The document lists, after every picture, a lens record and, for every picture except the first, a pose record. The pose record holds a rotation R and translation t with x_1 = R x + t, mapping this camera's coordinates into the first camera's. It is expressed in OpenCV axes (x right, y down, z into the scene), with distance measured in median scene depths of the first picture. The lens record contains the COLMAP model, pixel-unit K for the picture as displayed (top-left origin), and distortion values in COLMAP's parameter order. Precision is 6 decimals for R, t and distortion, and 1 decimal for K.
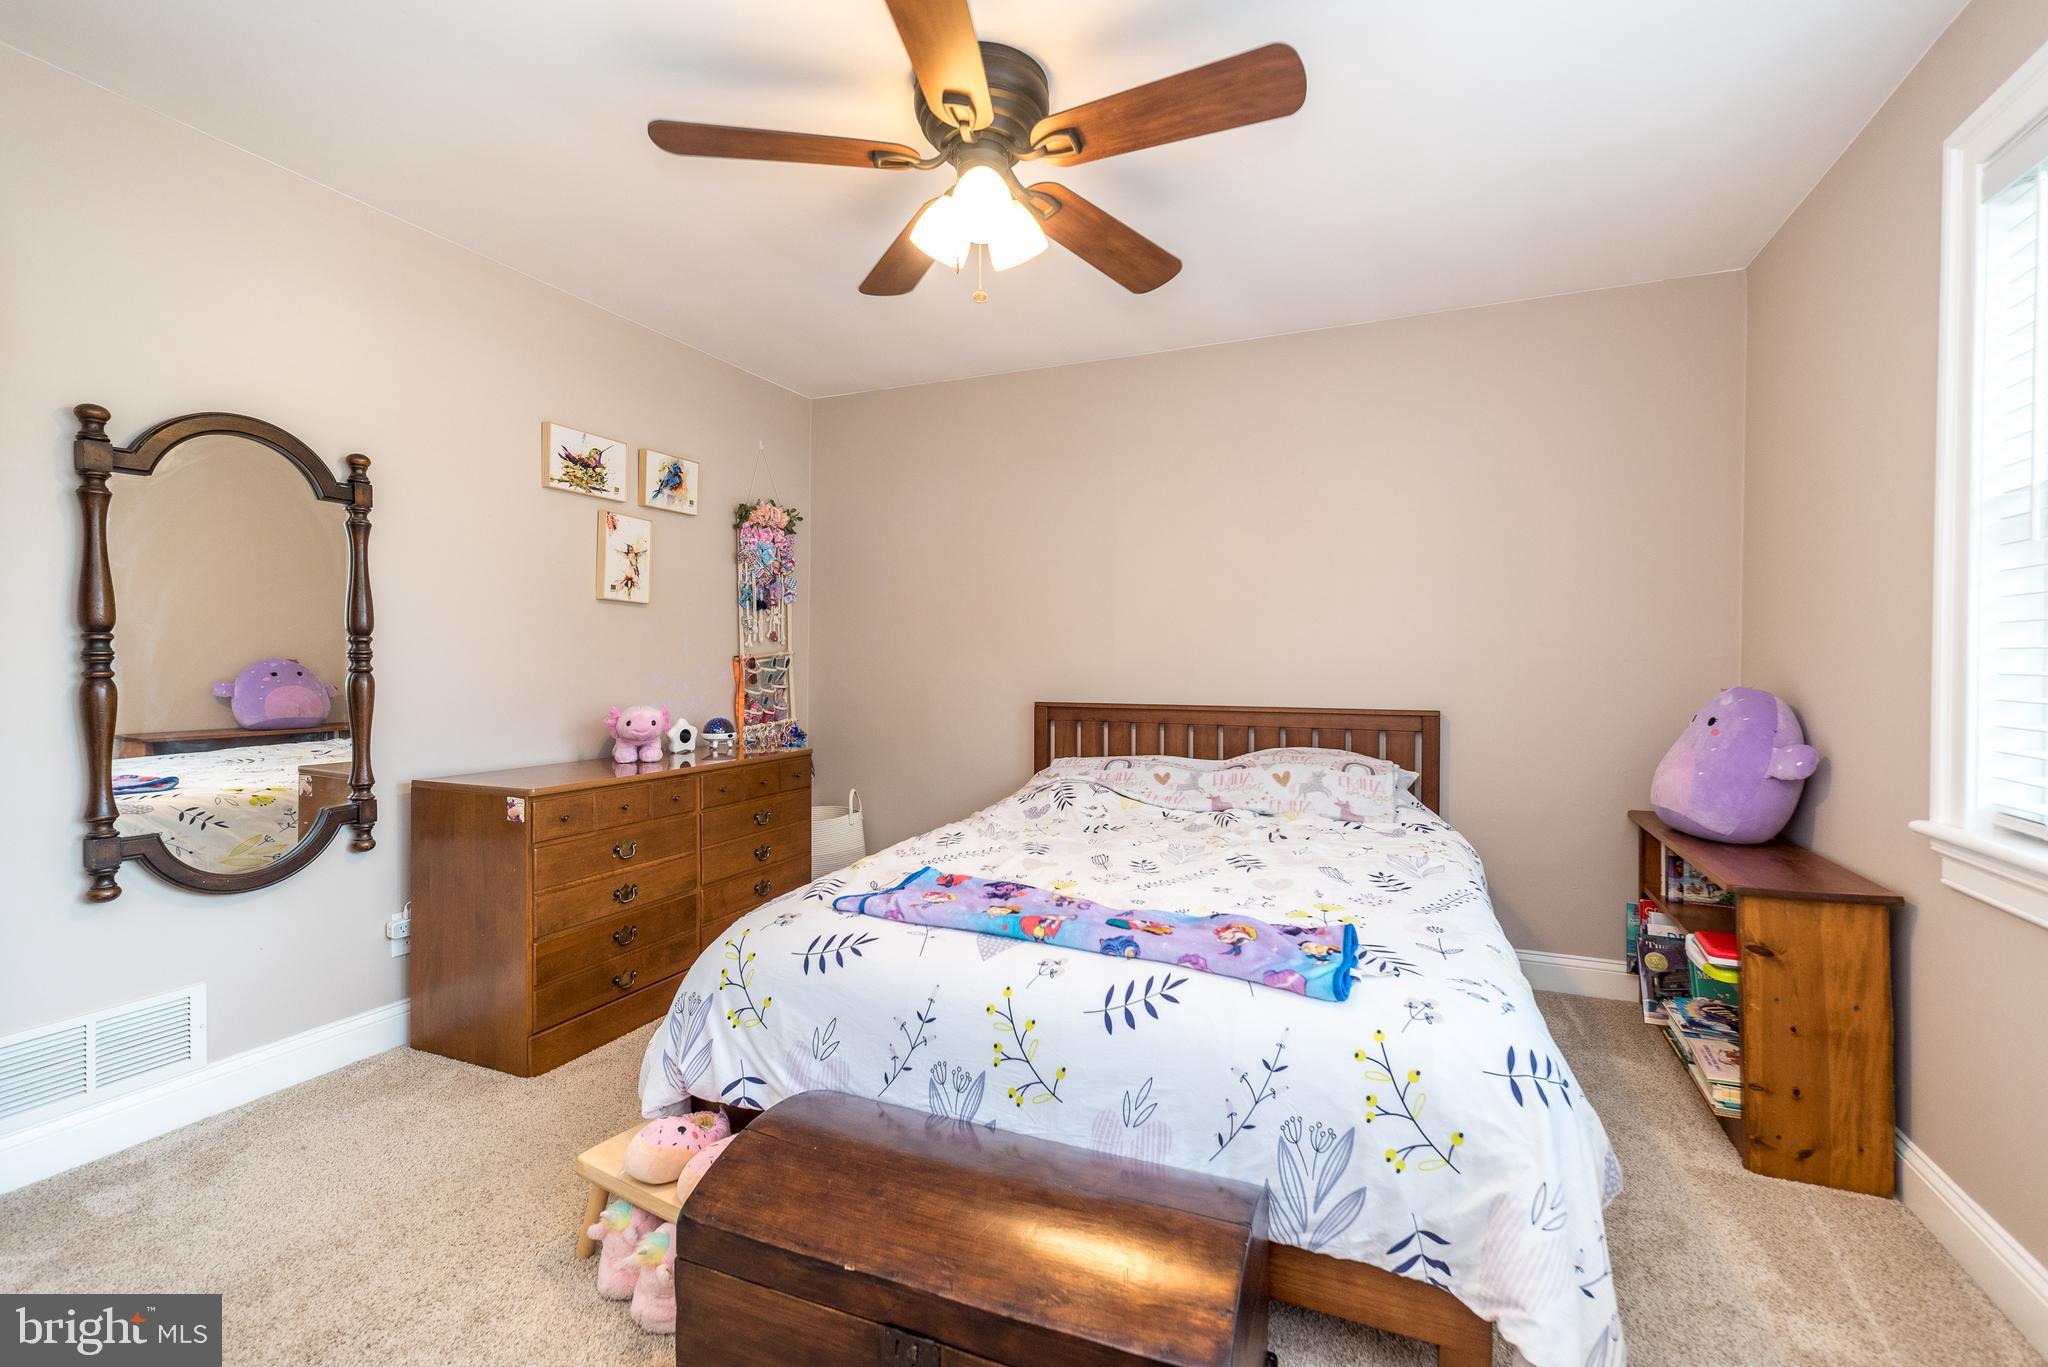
lens RADIAL K [[893.7, 0, 1019.1], [0, 893.7, 676.9], [0, 0, 1]] dist [0.010387, -0.001685]
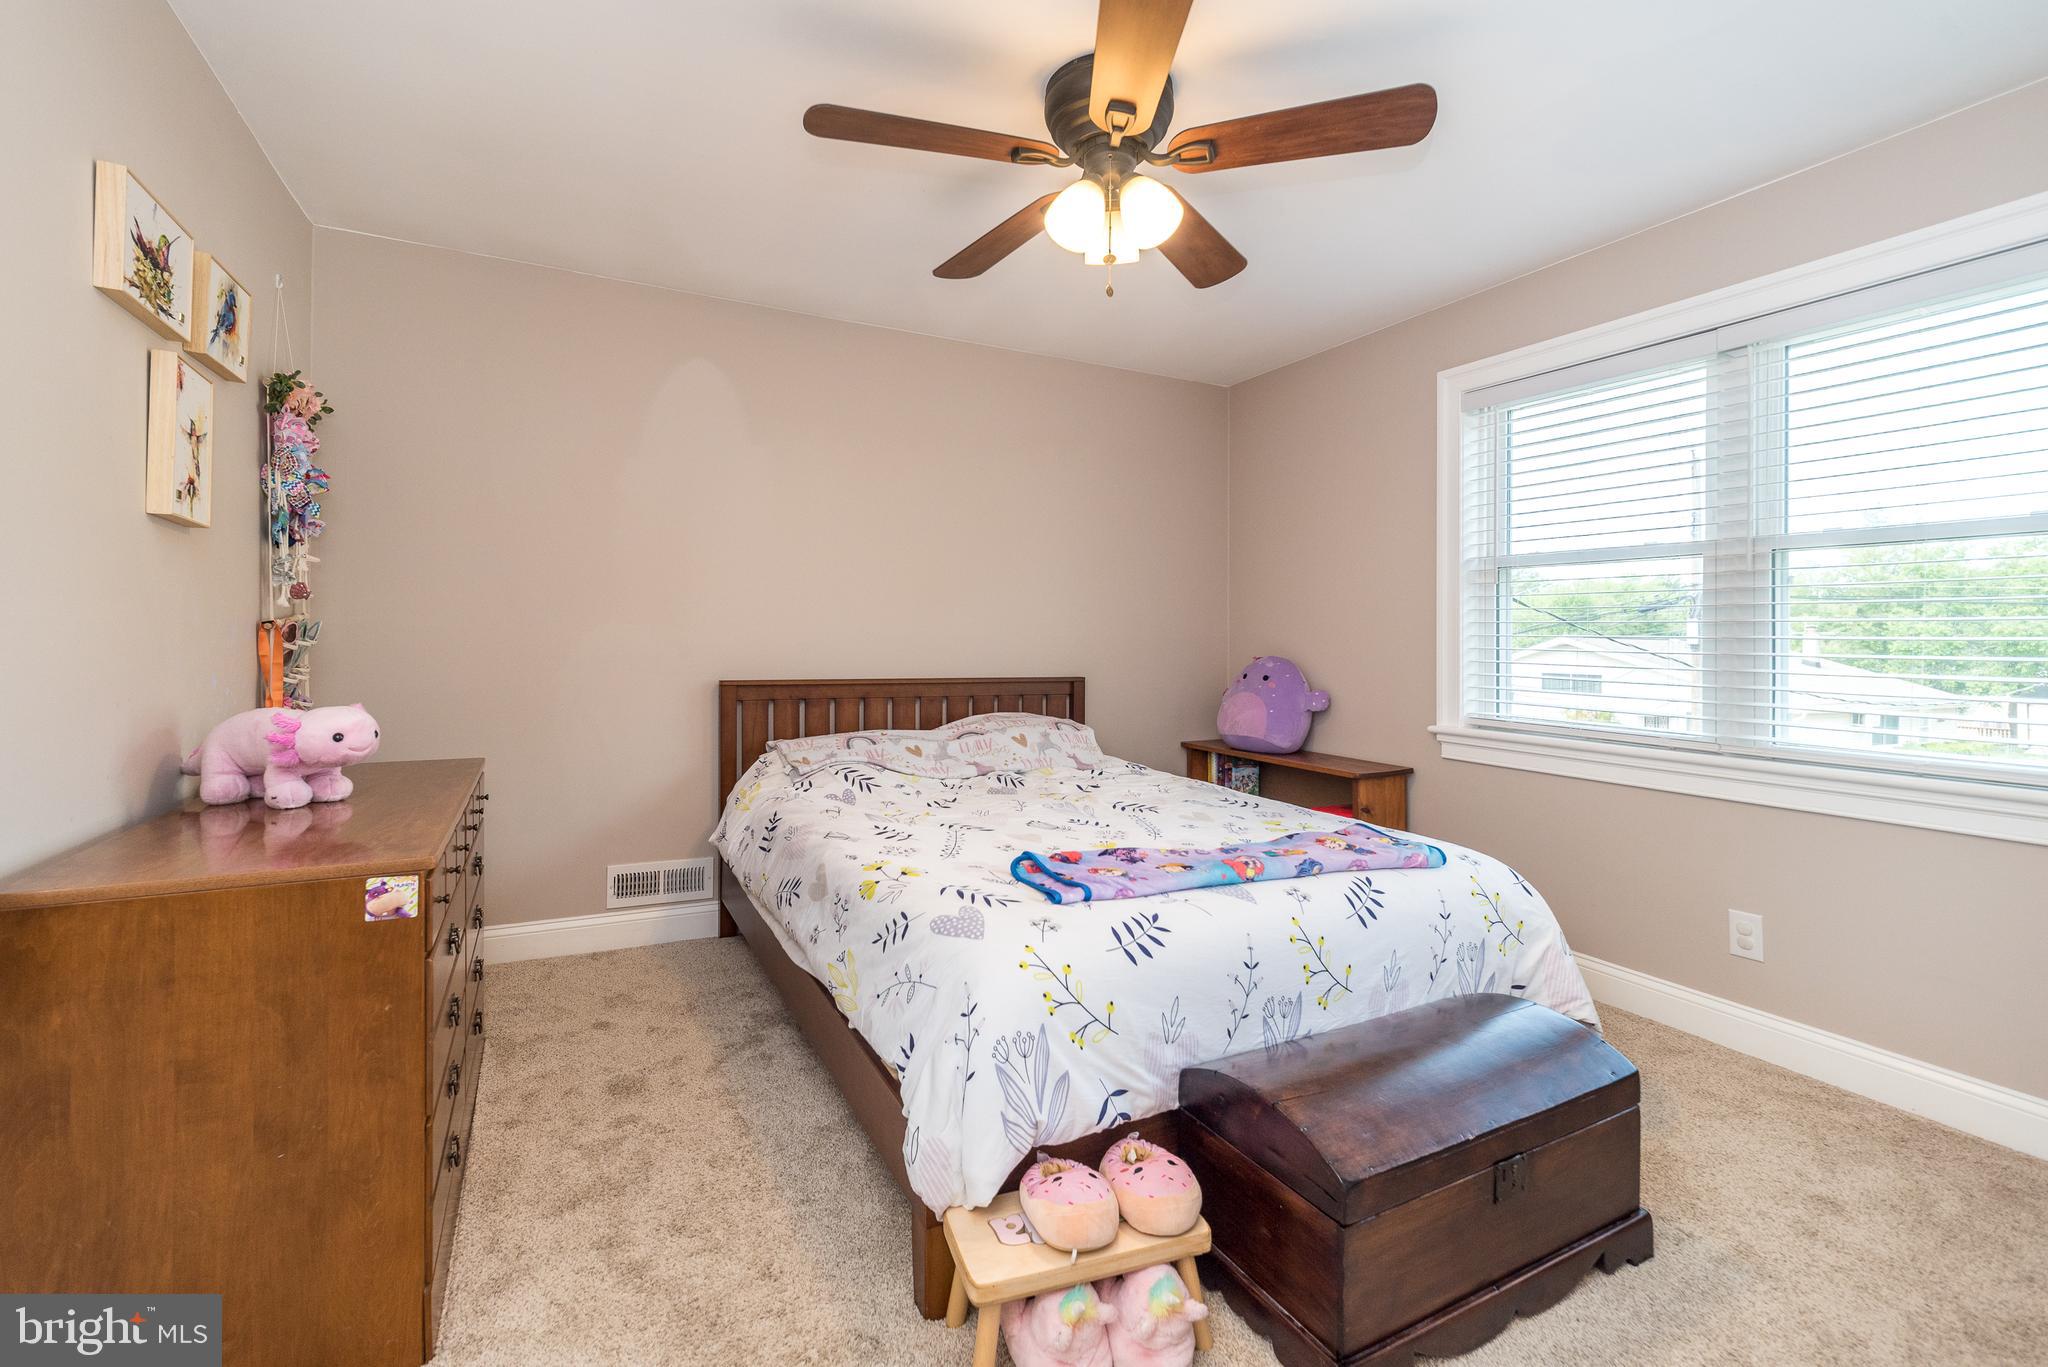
lens RADIAL K [[893.7, 0, 1036.2], [0, 893.7, 645.9], [0, 0, 1]] dist [0.010387, -0.001685]
pose [[0.634120, -0.001689, 0.773233, -0.579430], [0.003242, 0.999995, -0.000474, -0.006087], [-0.773228, 0.002808, 0.634122, 0.260545]]
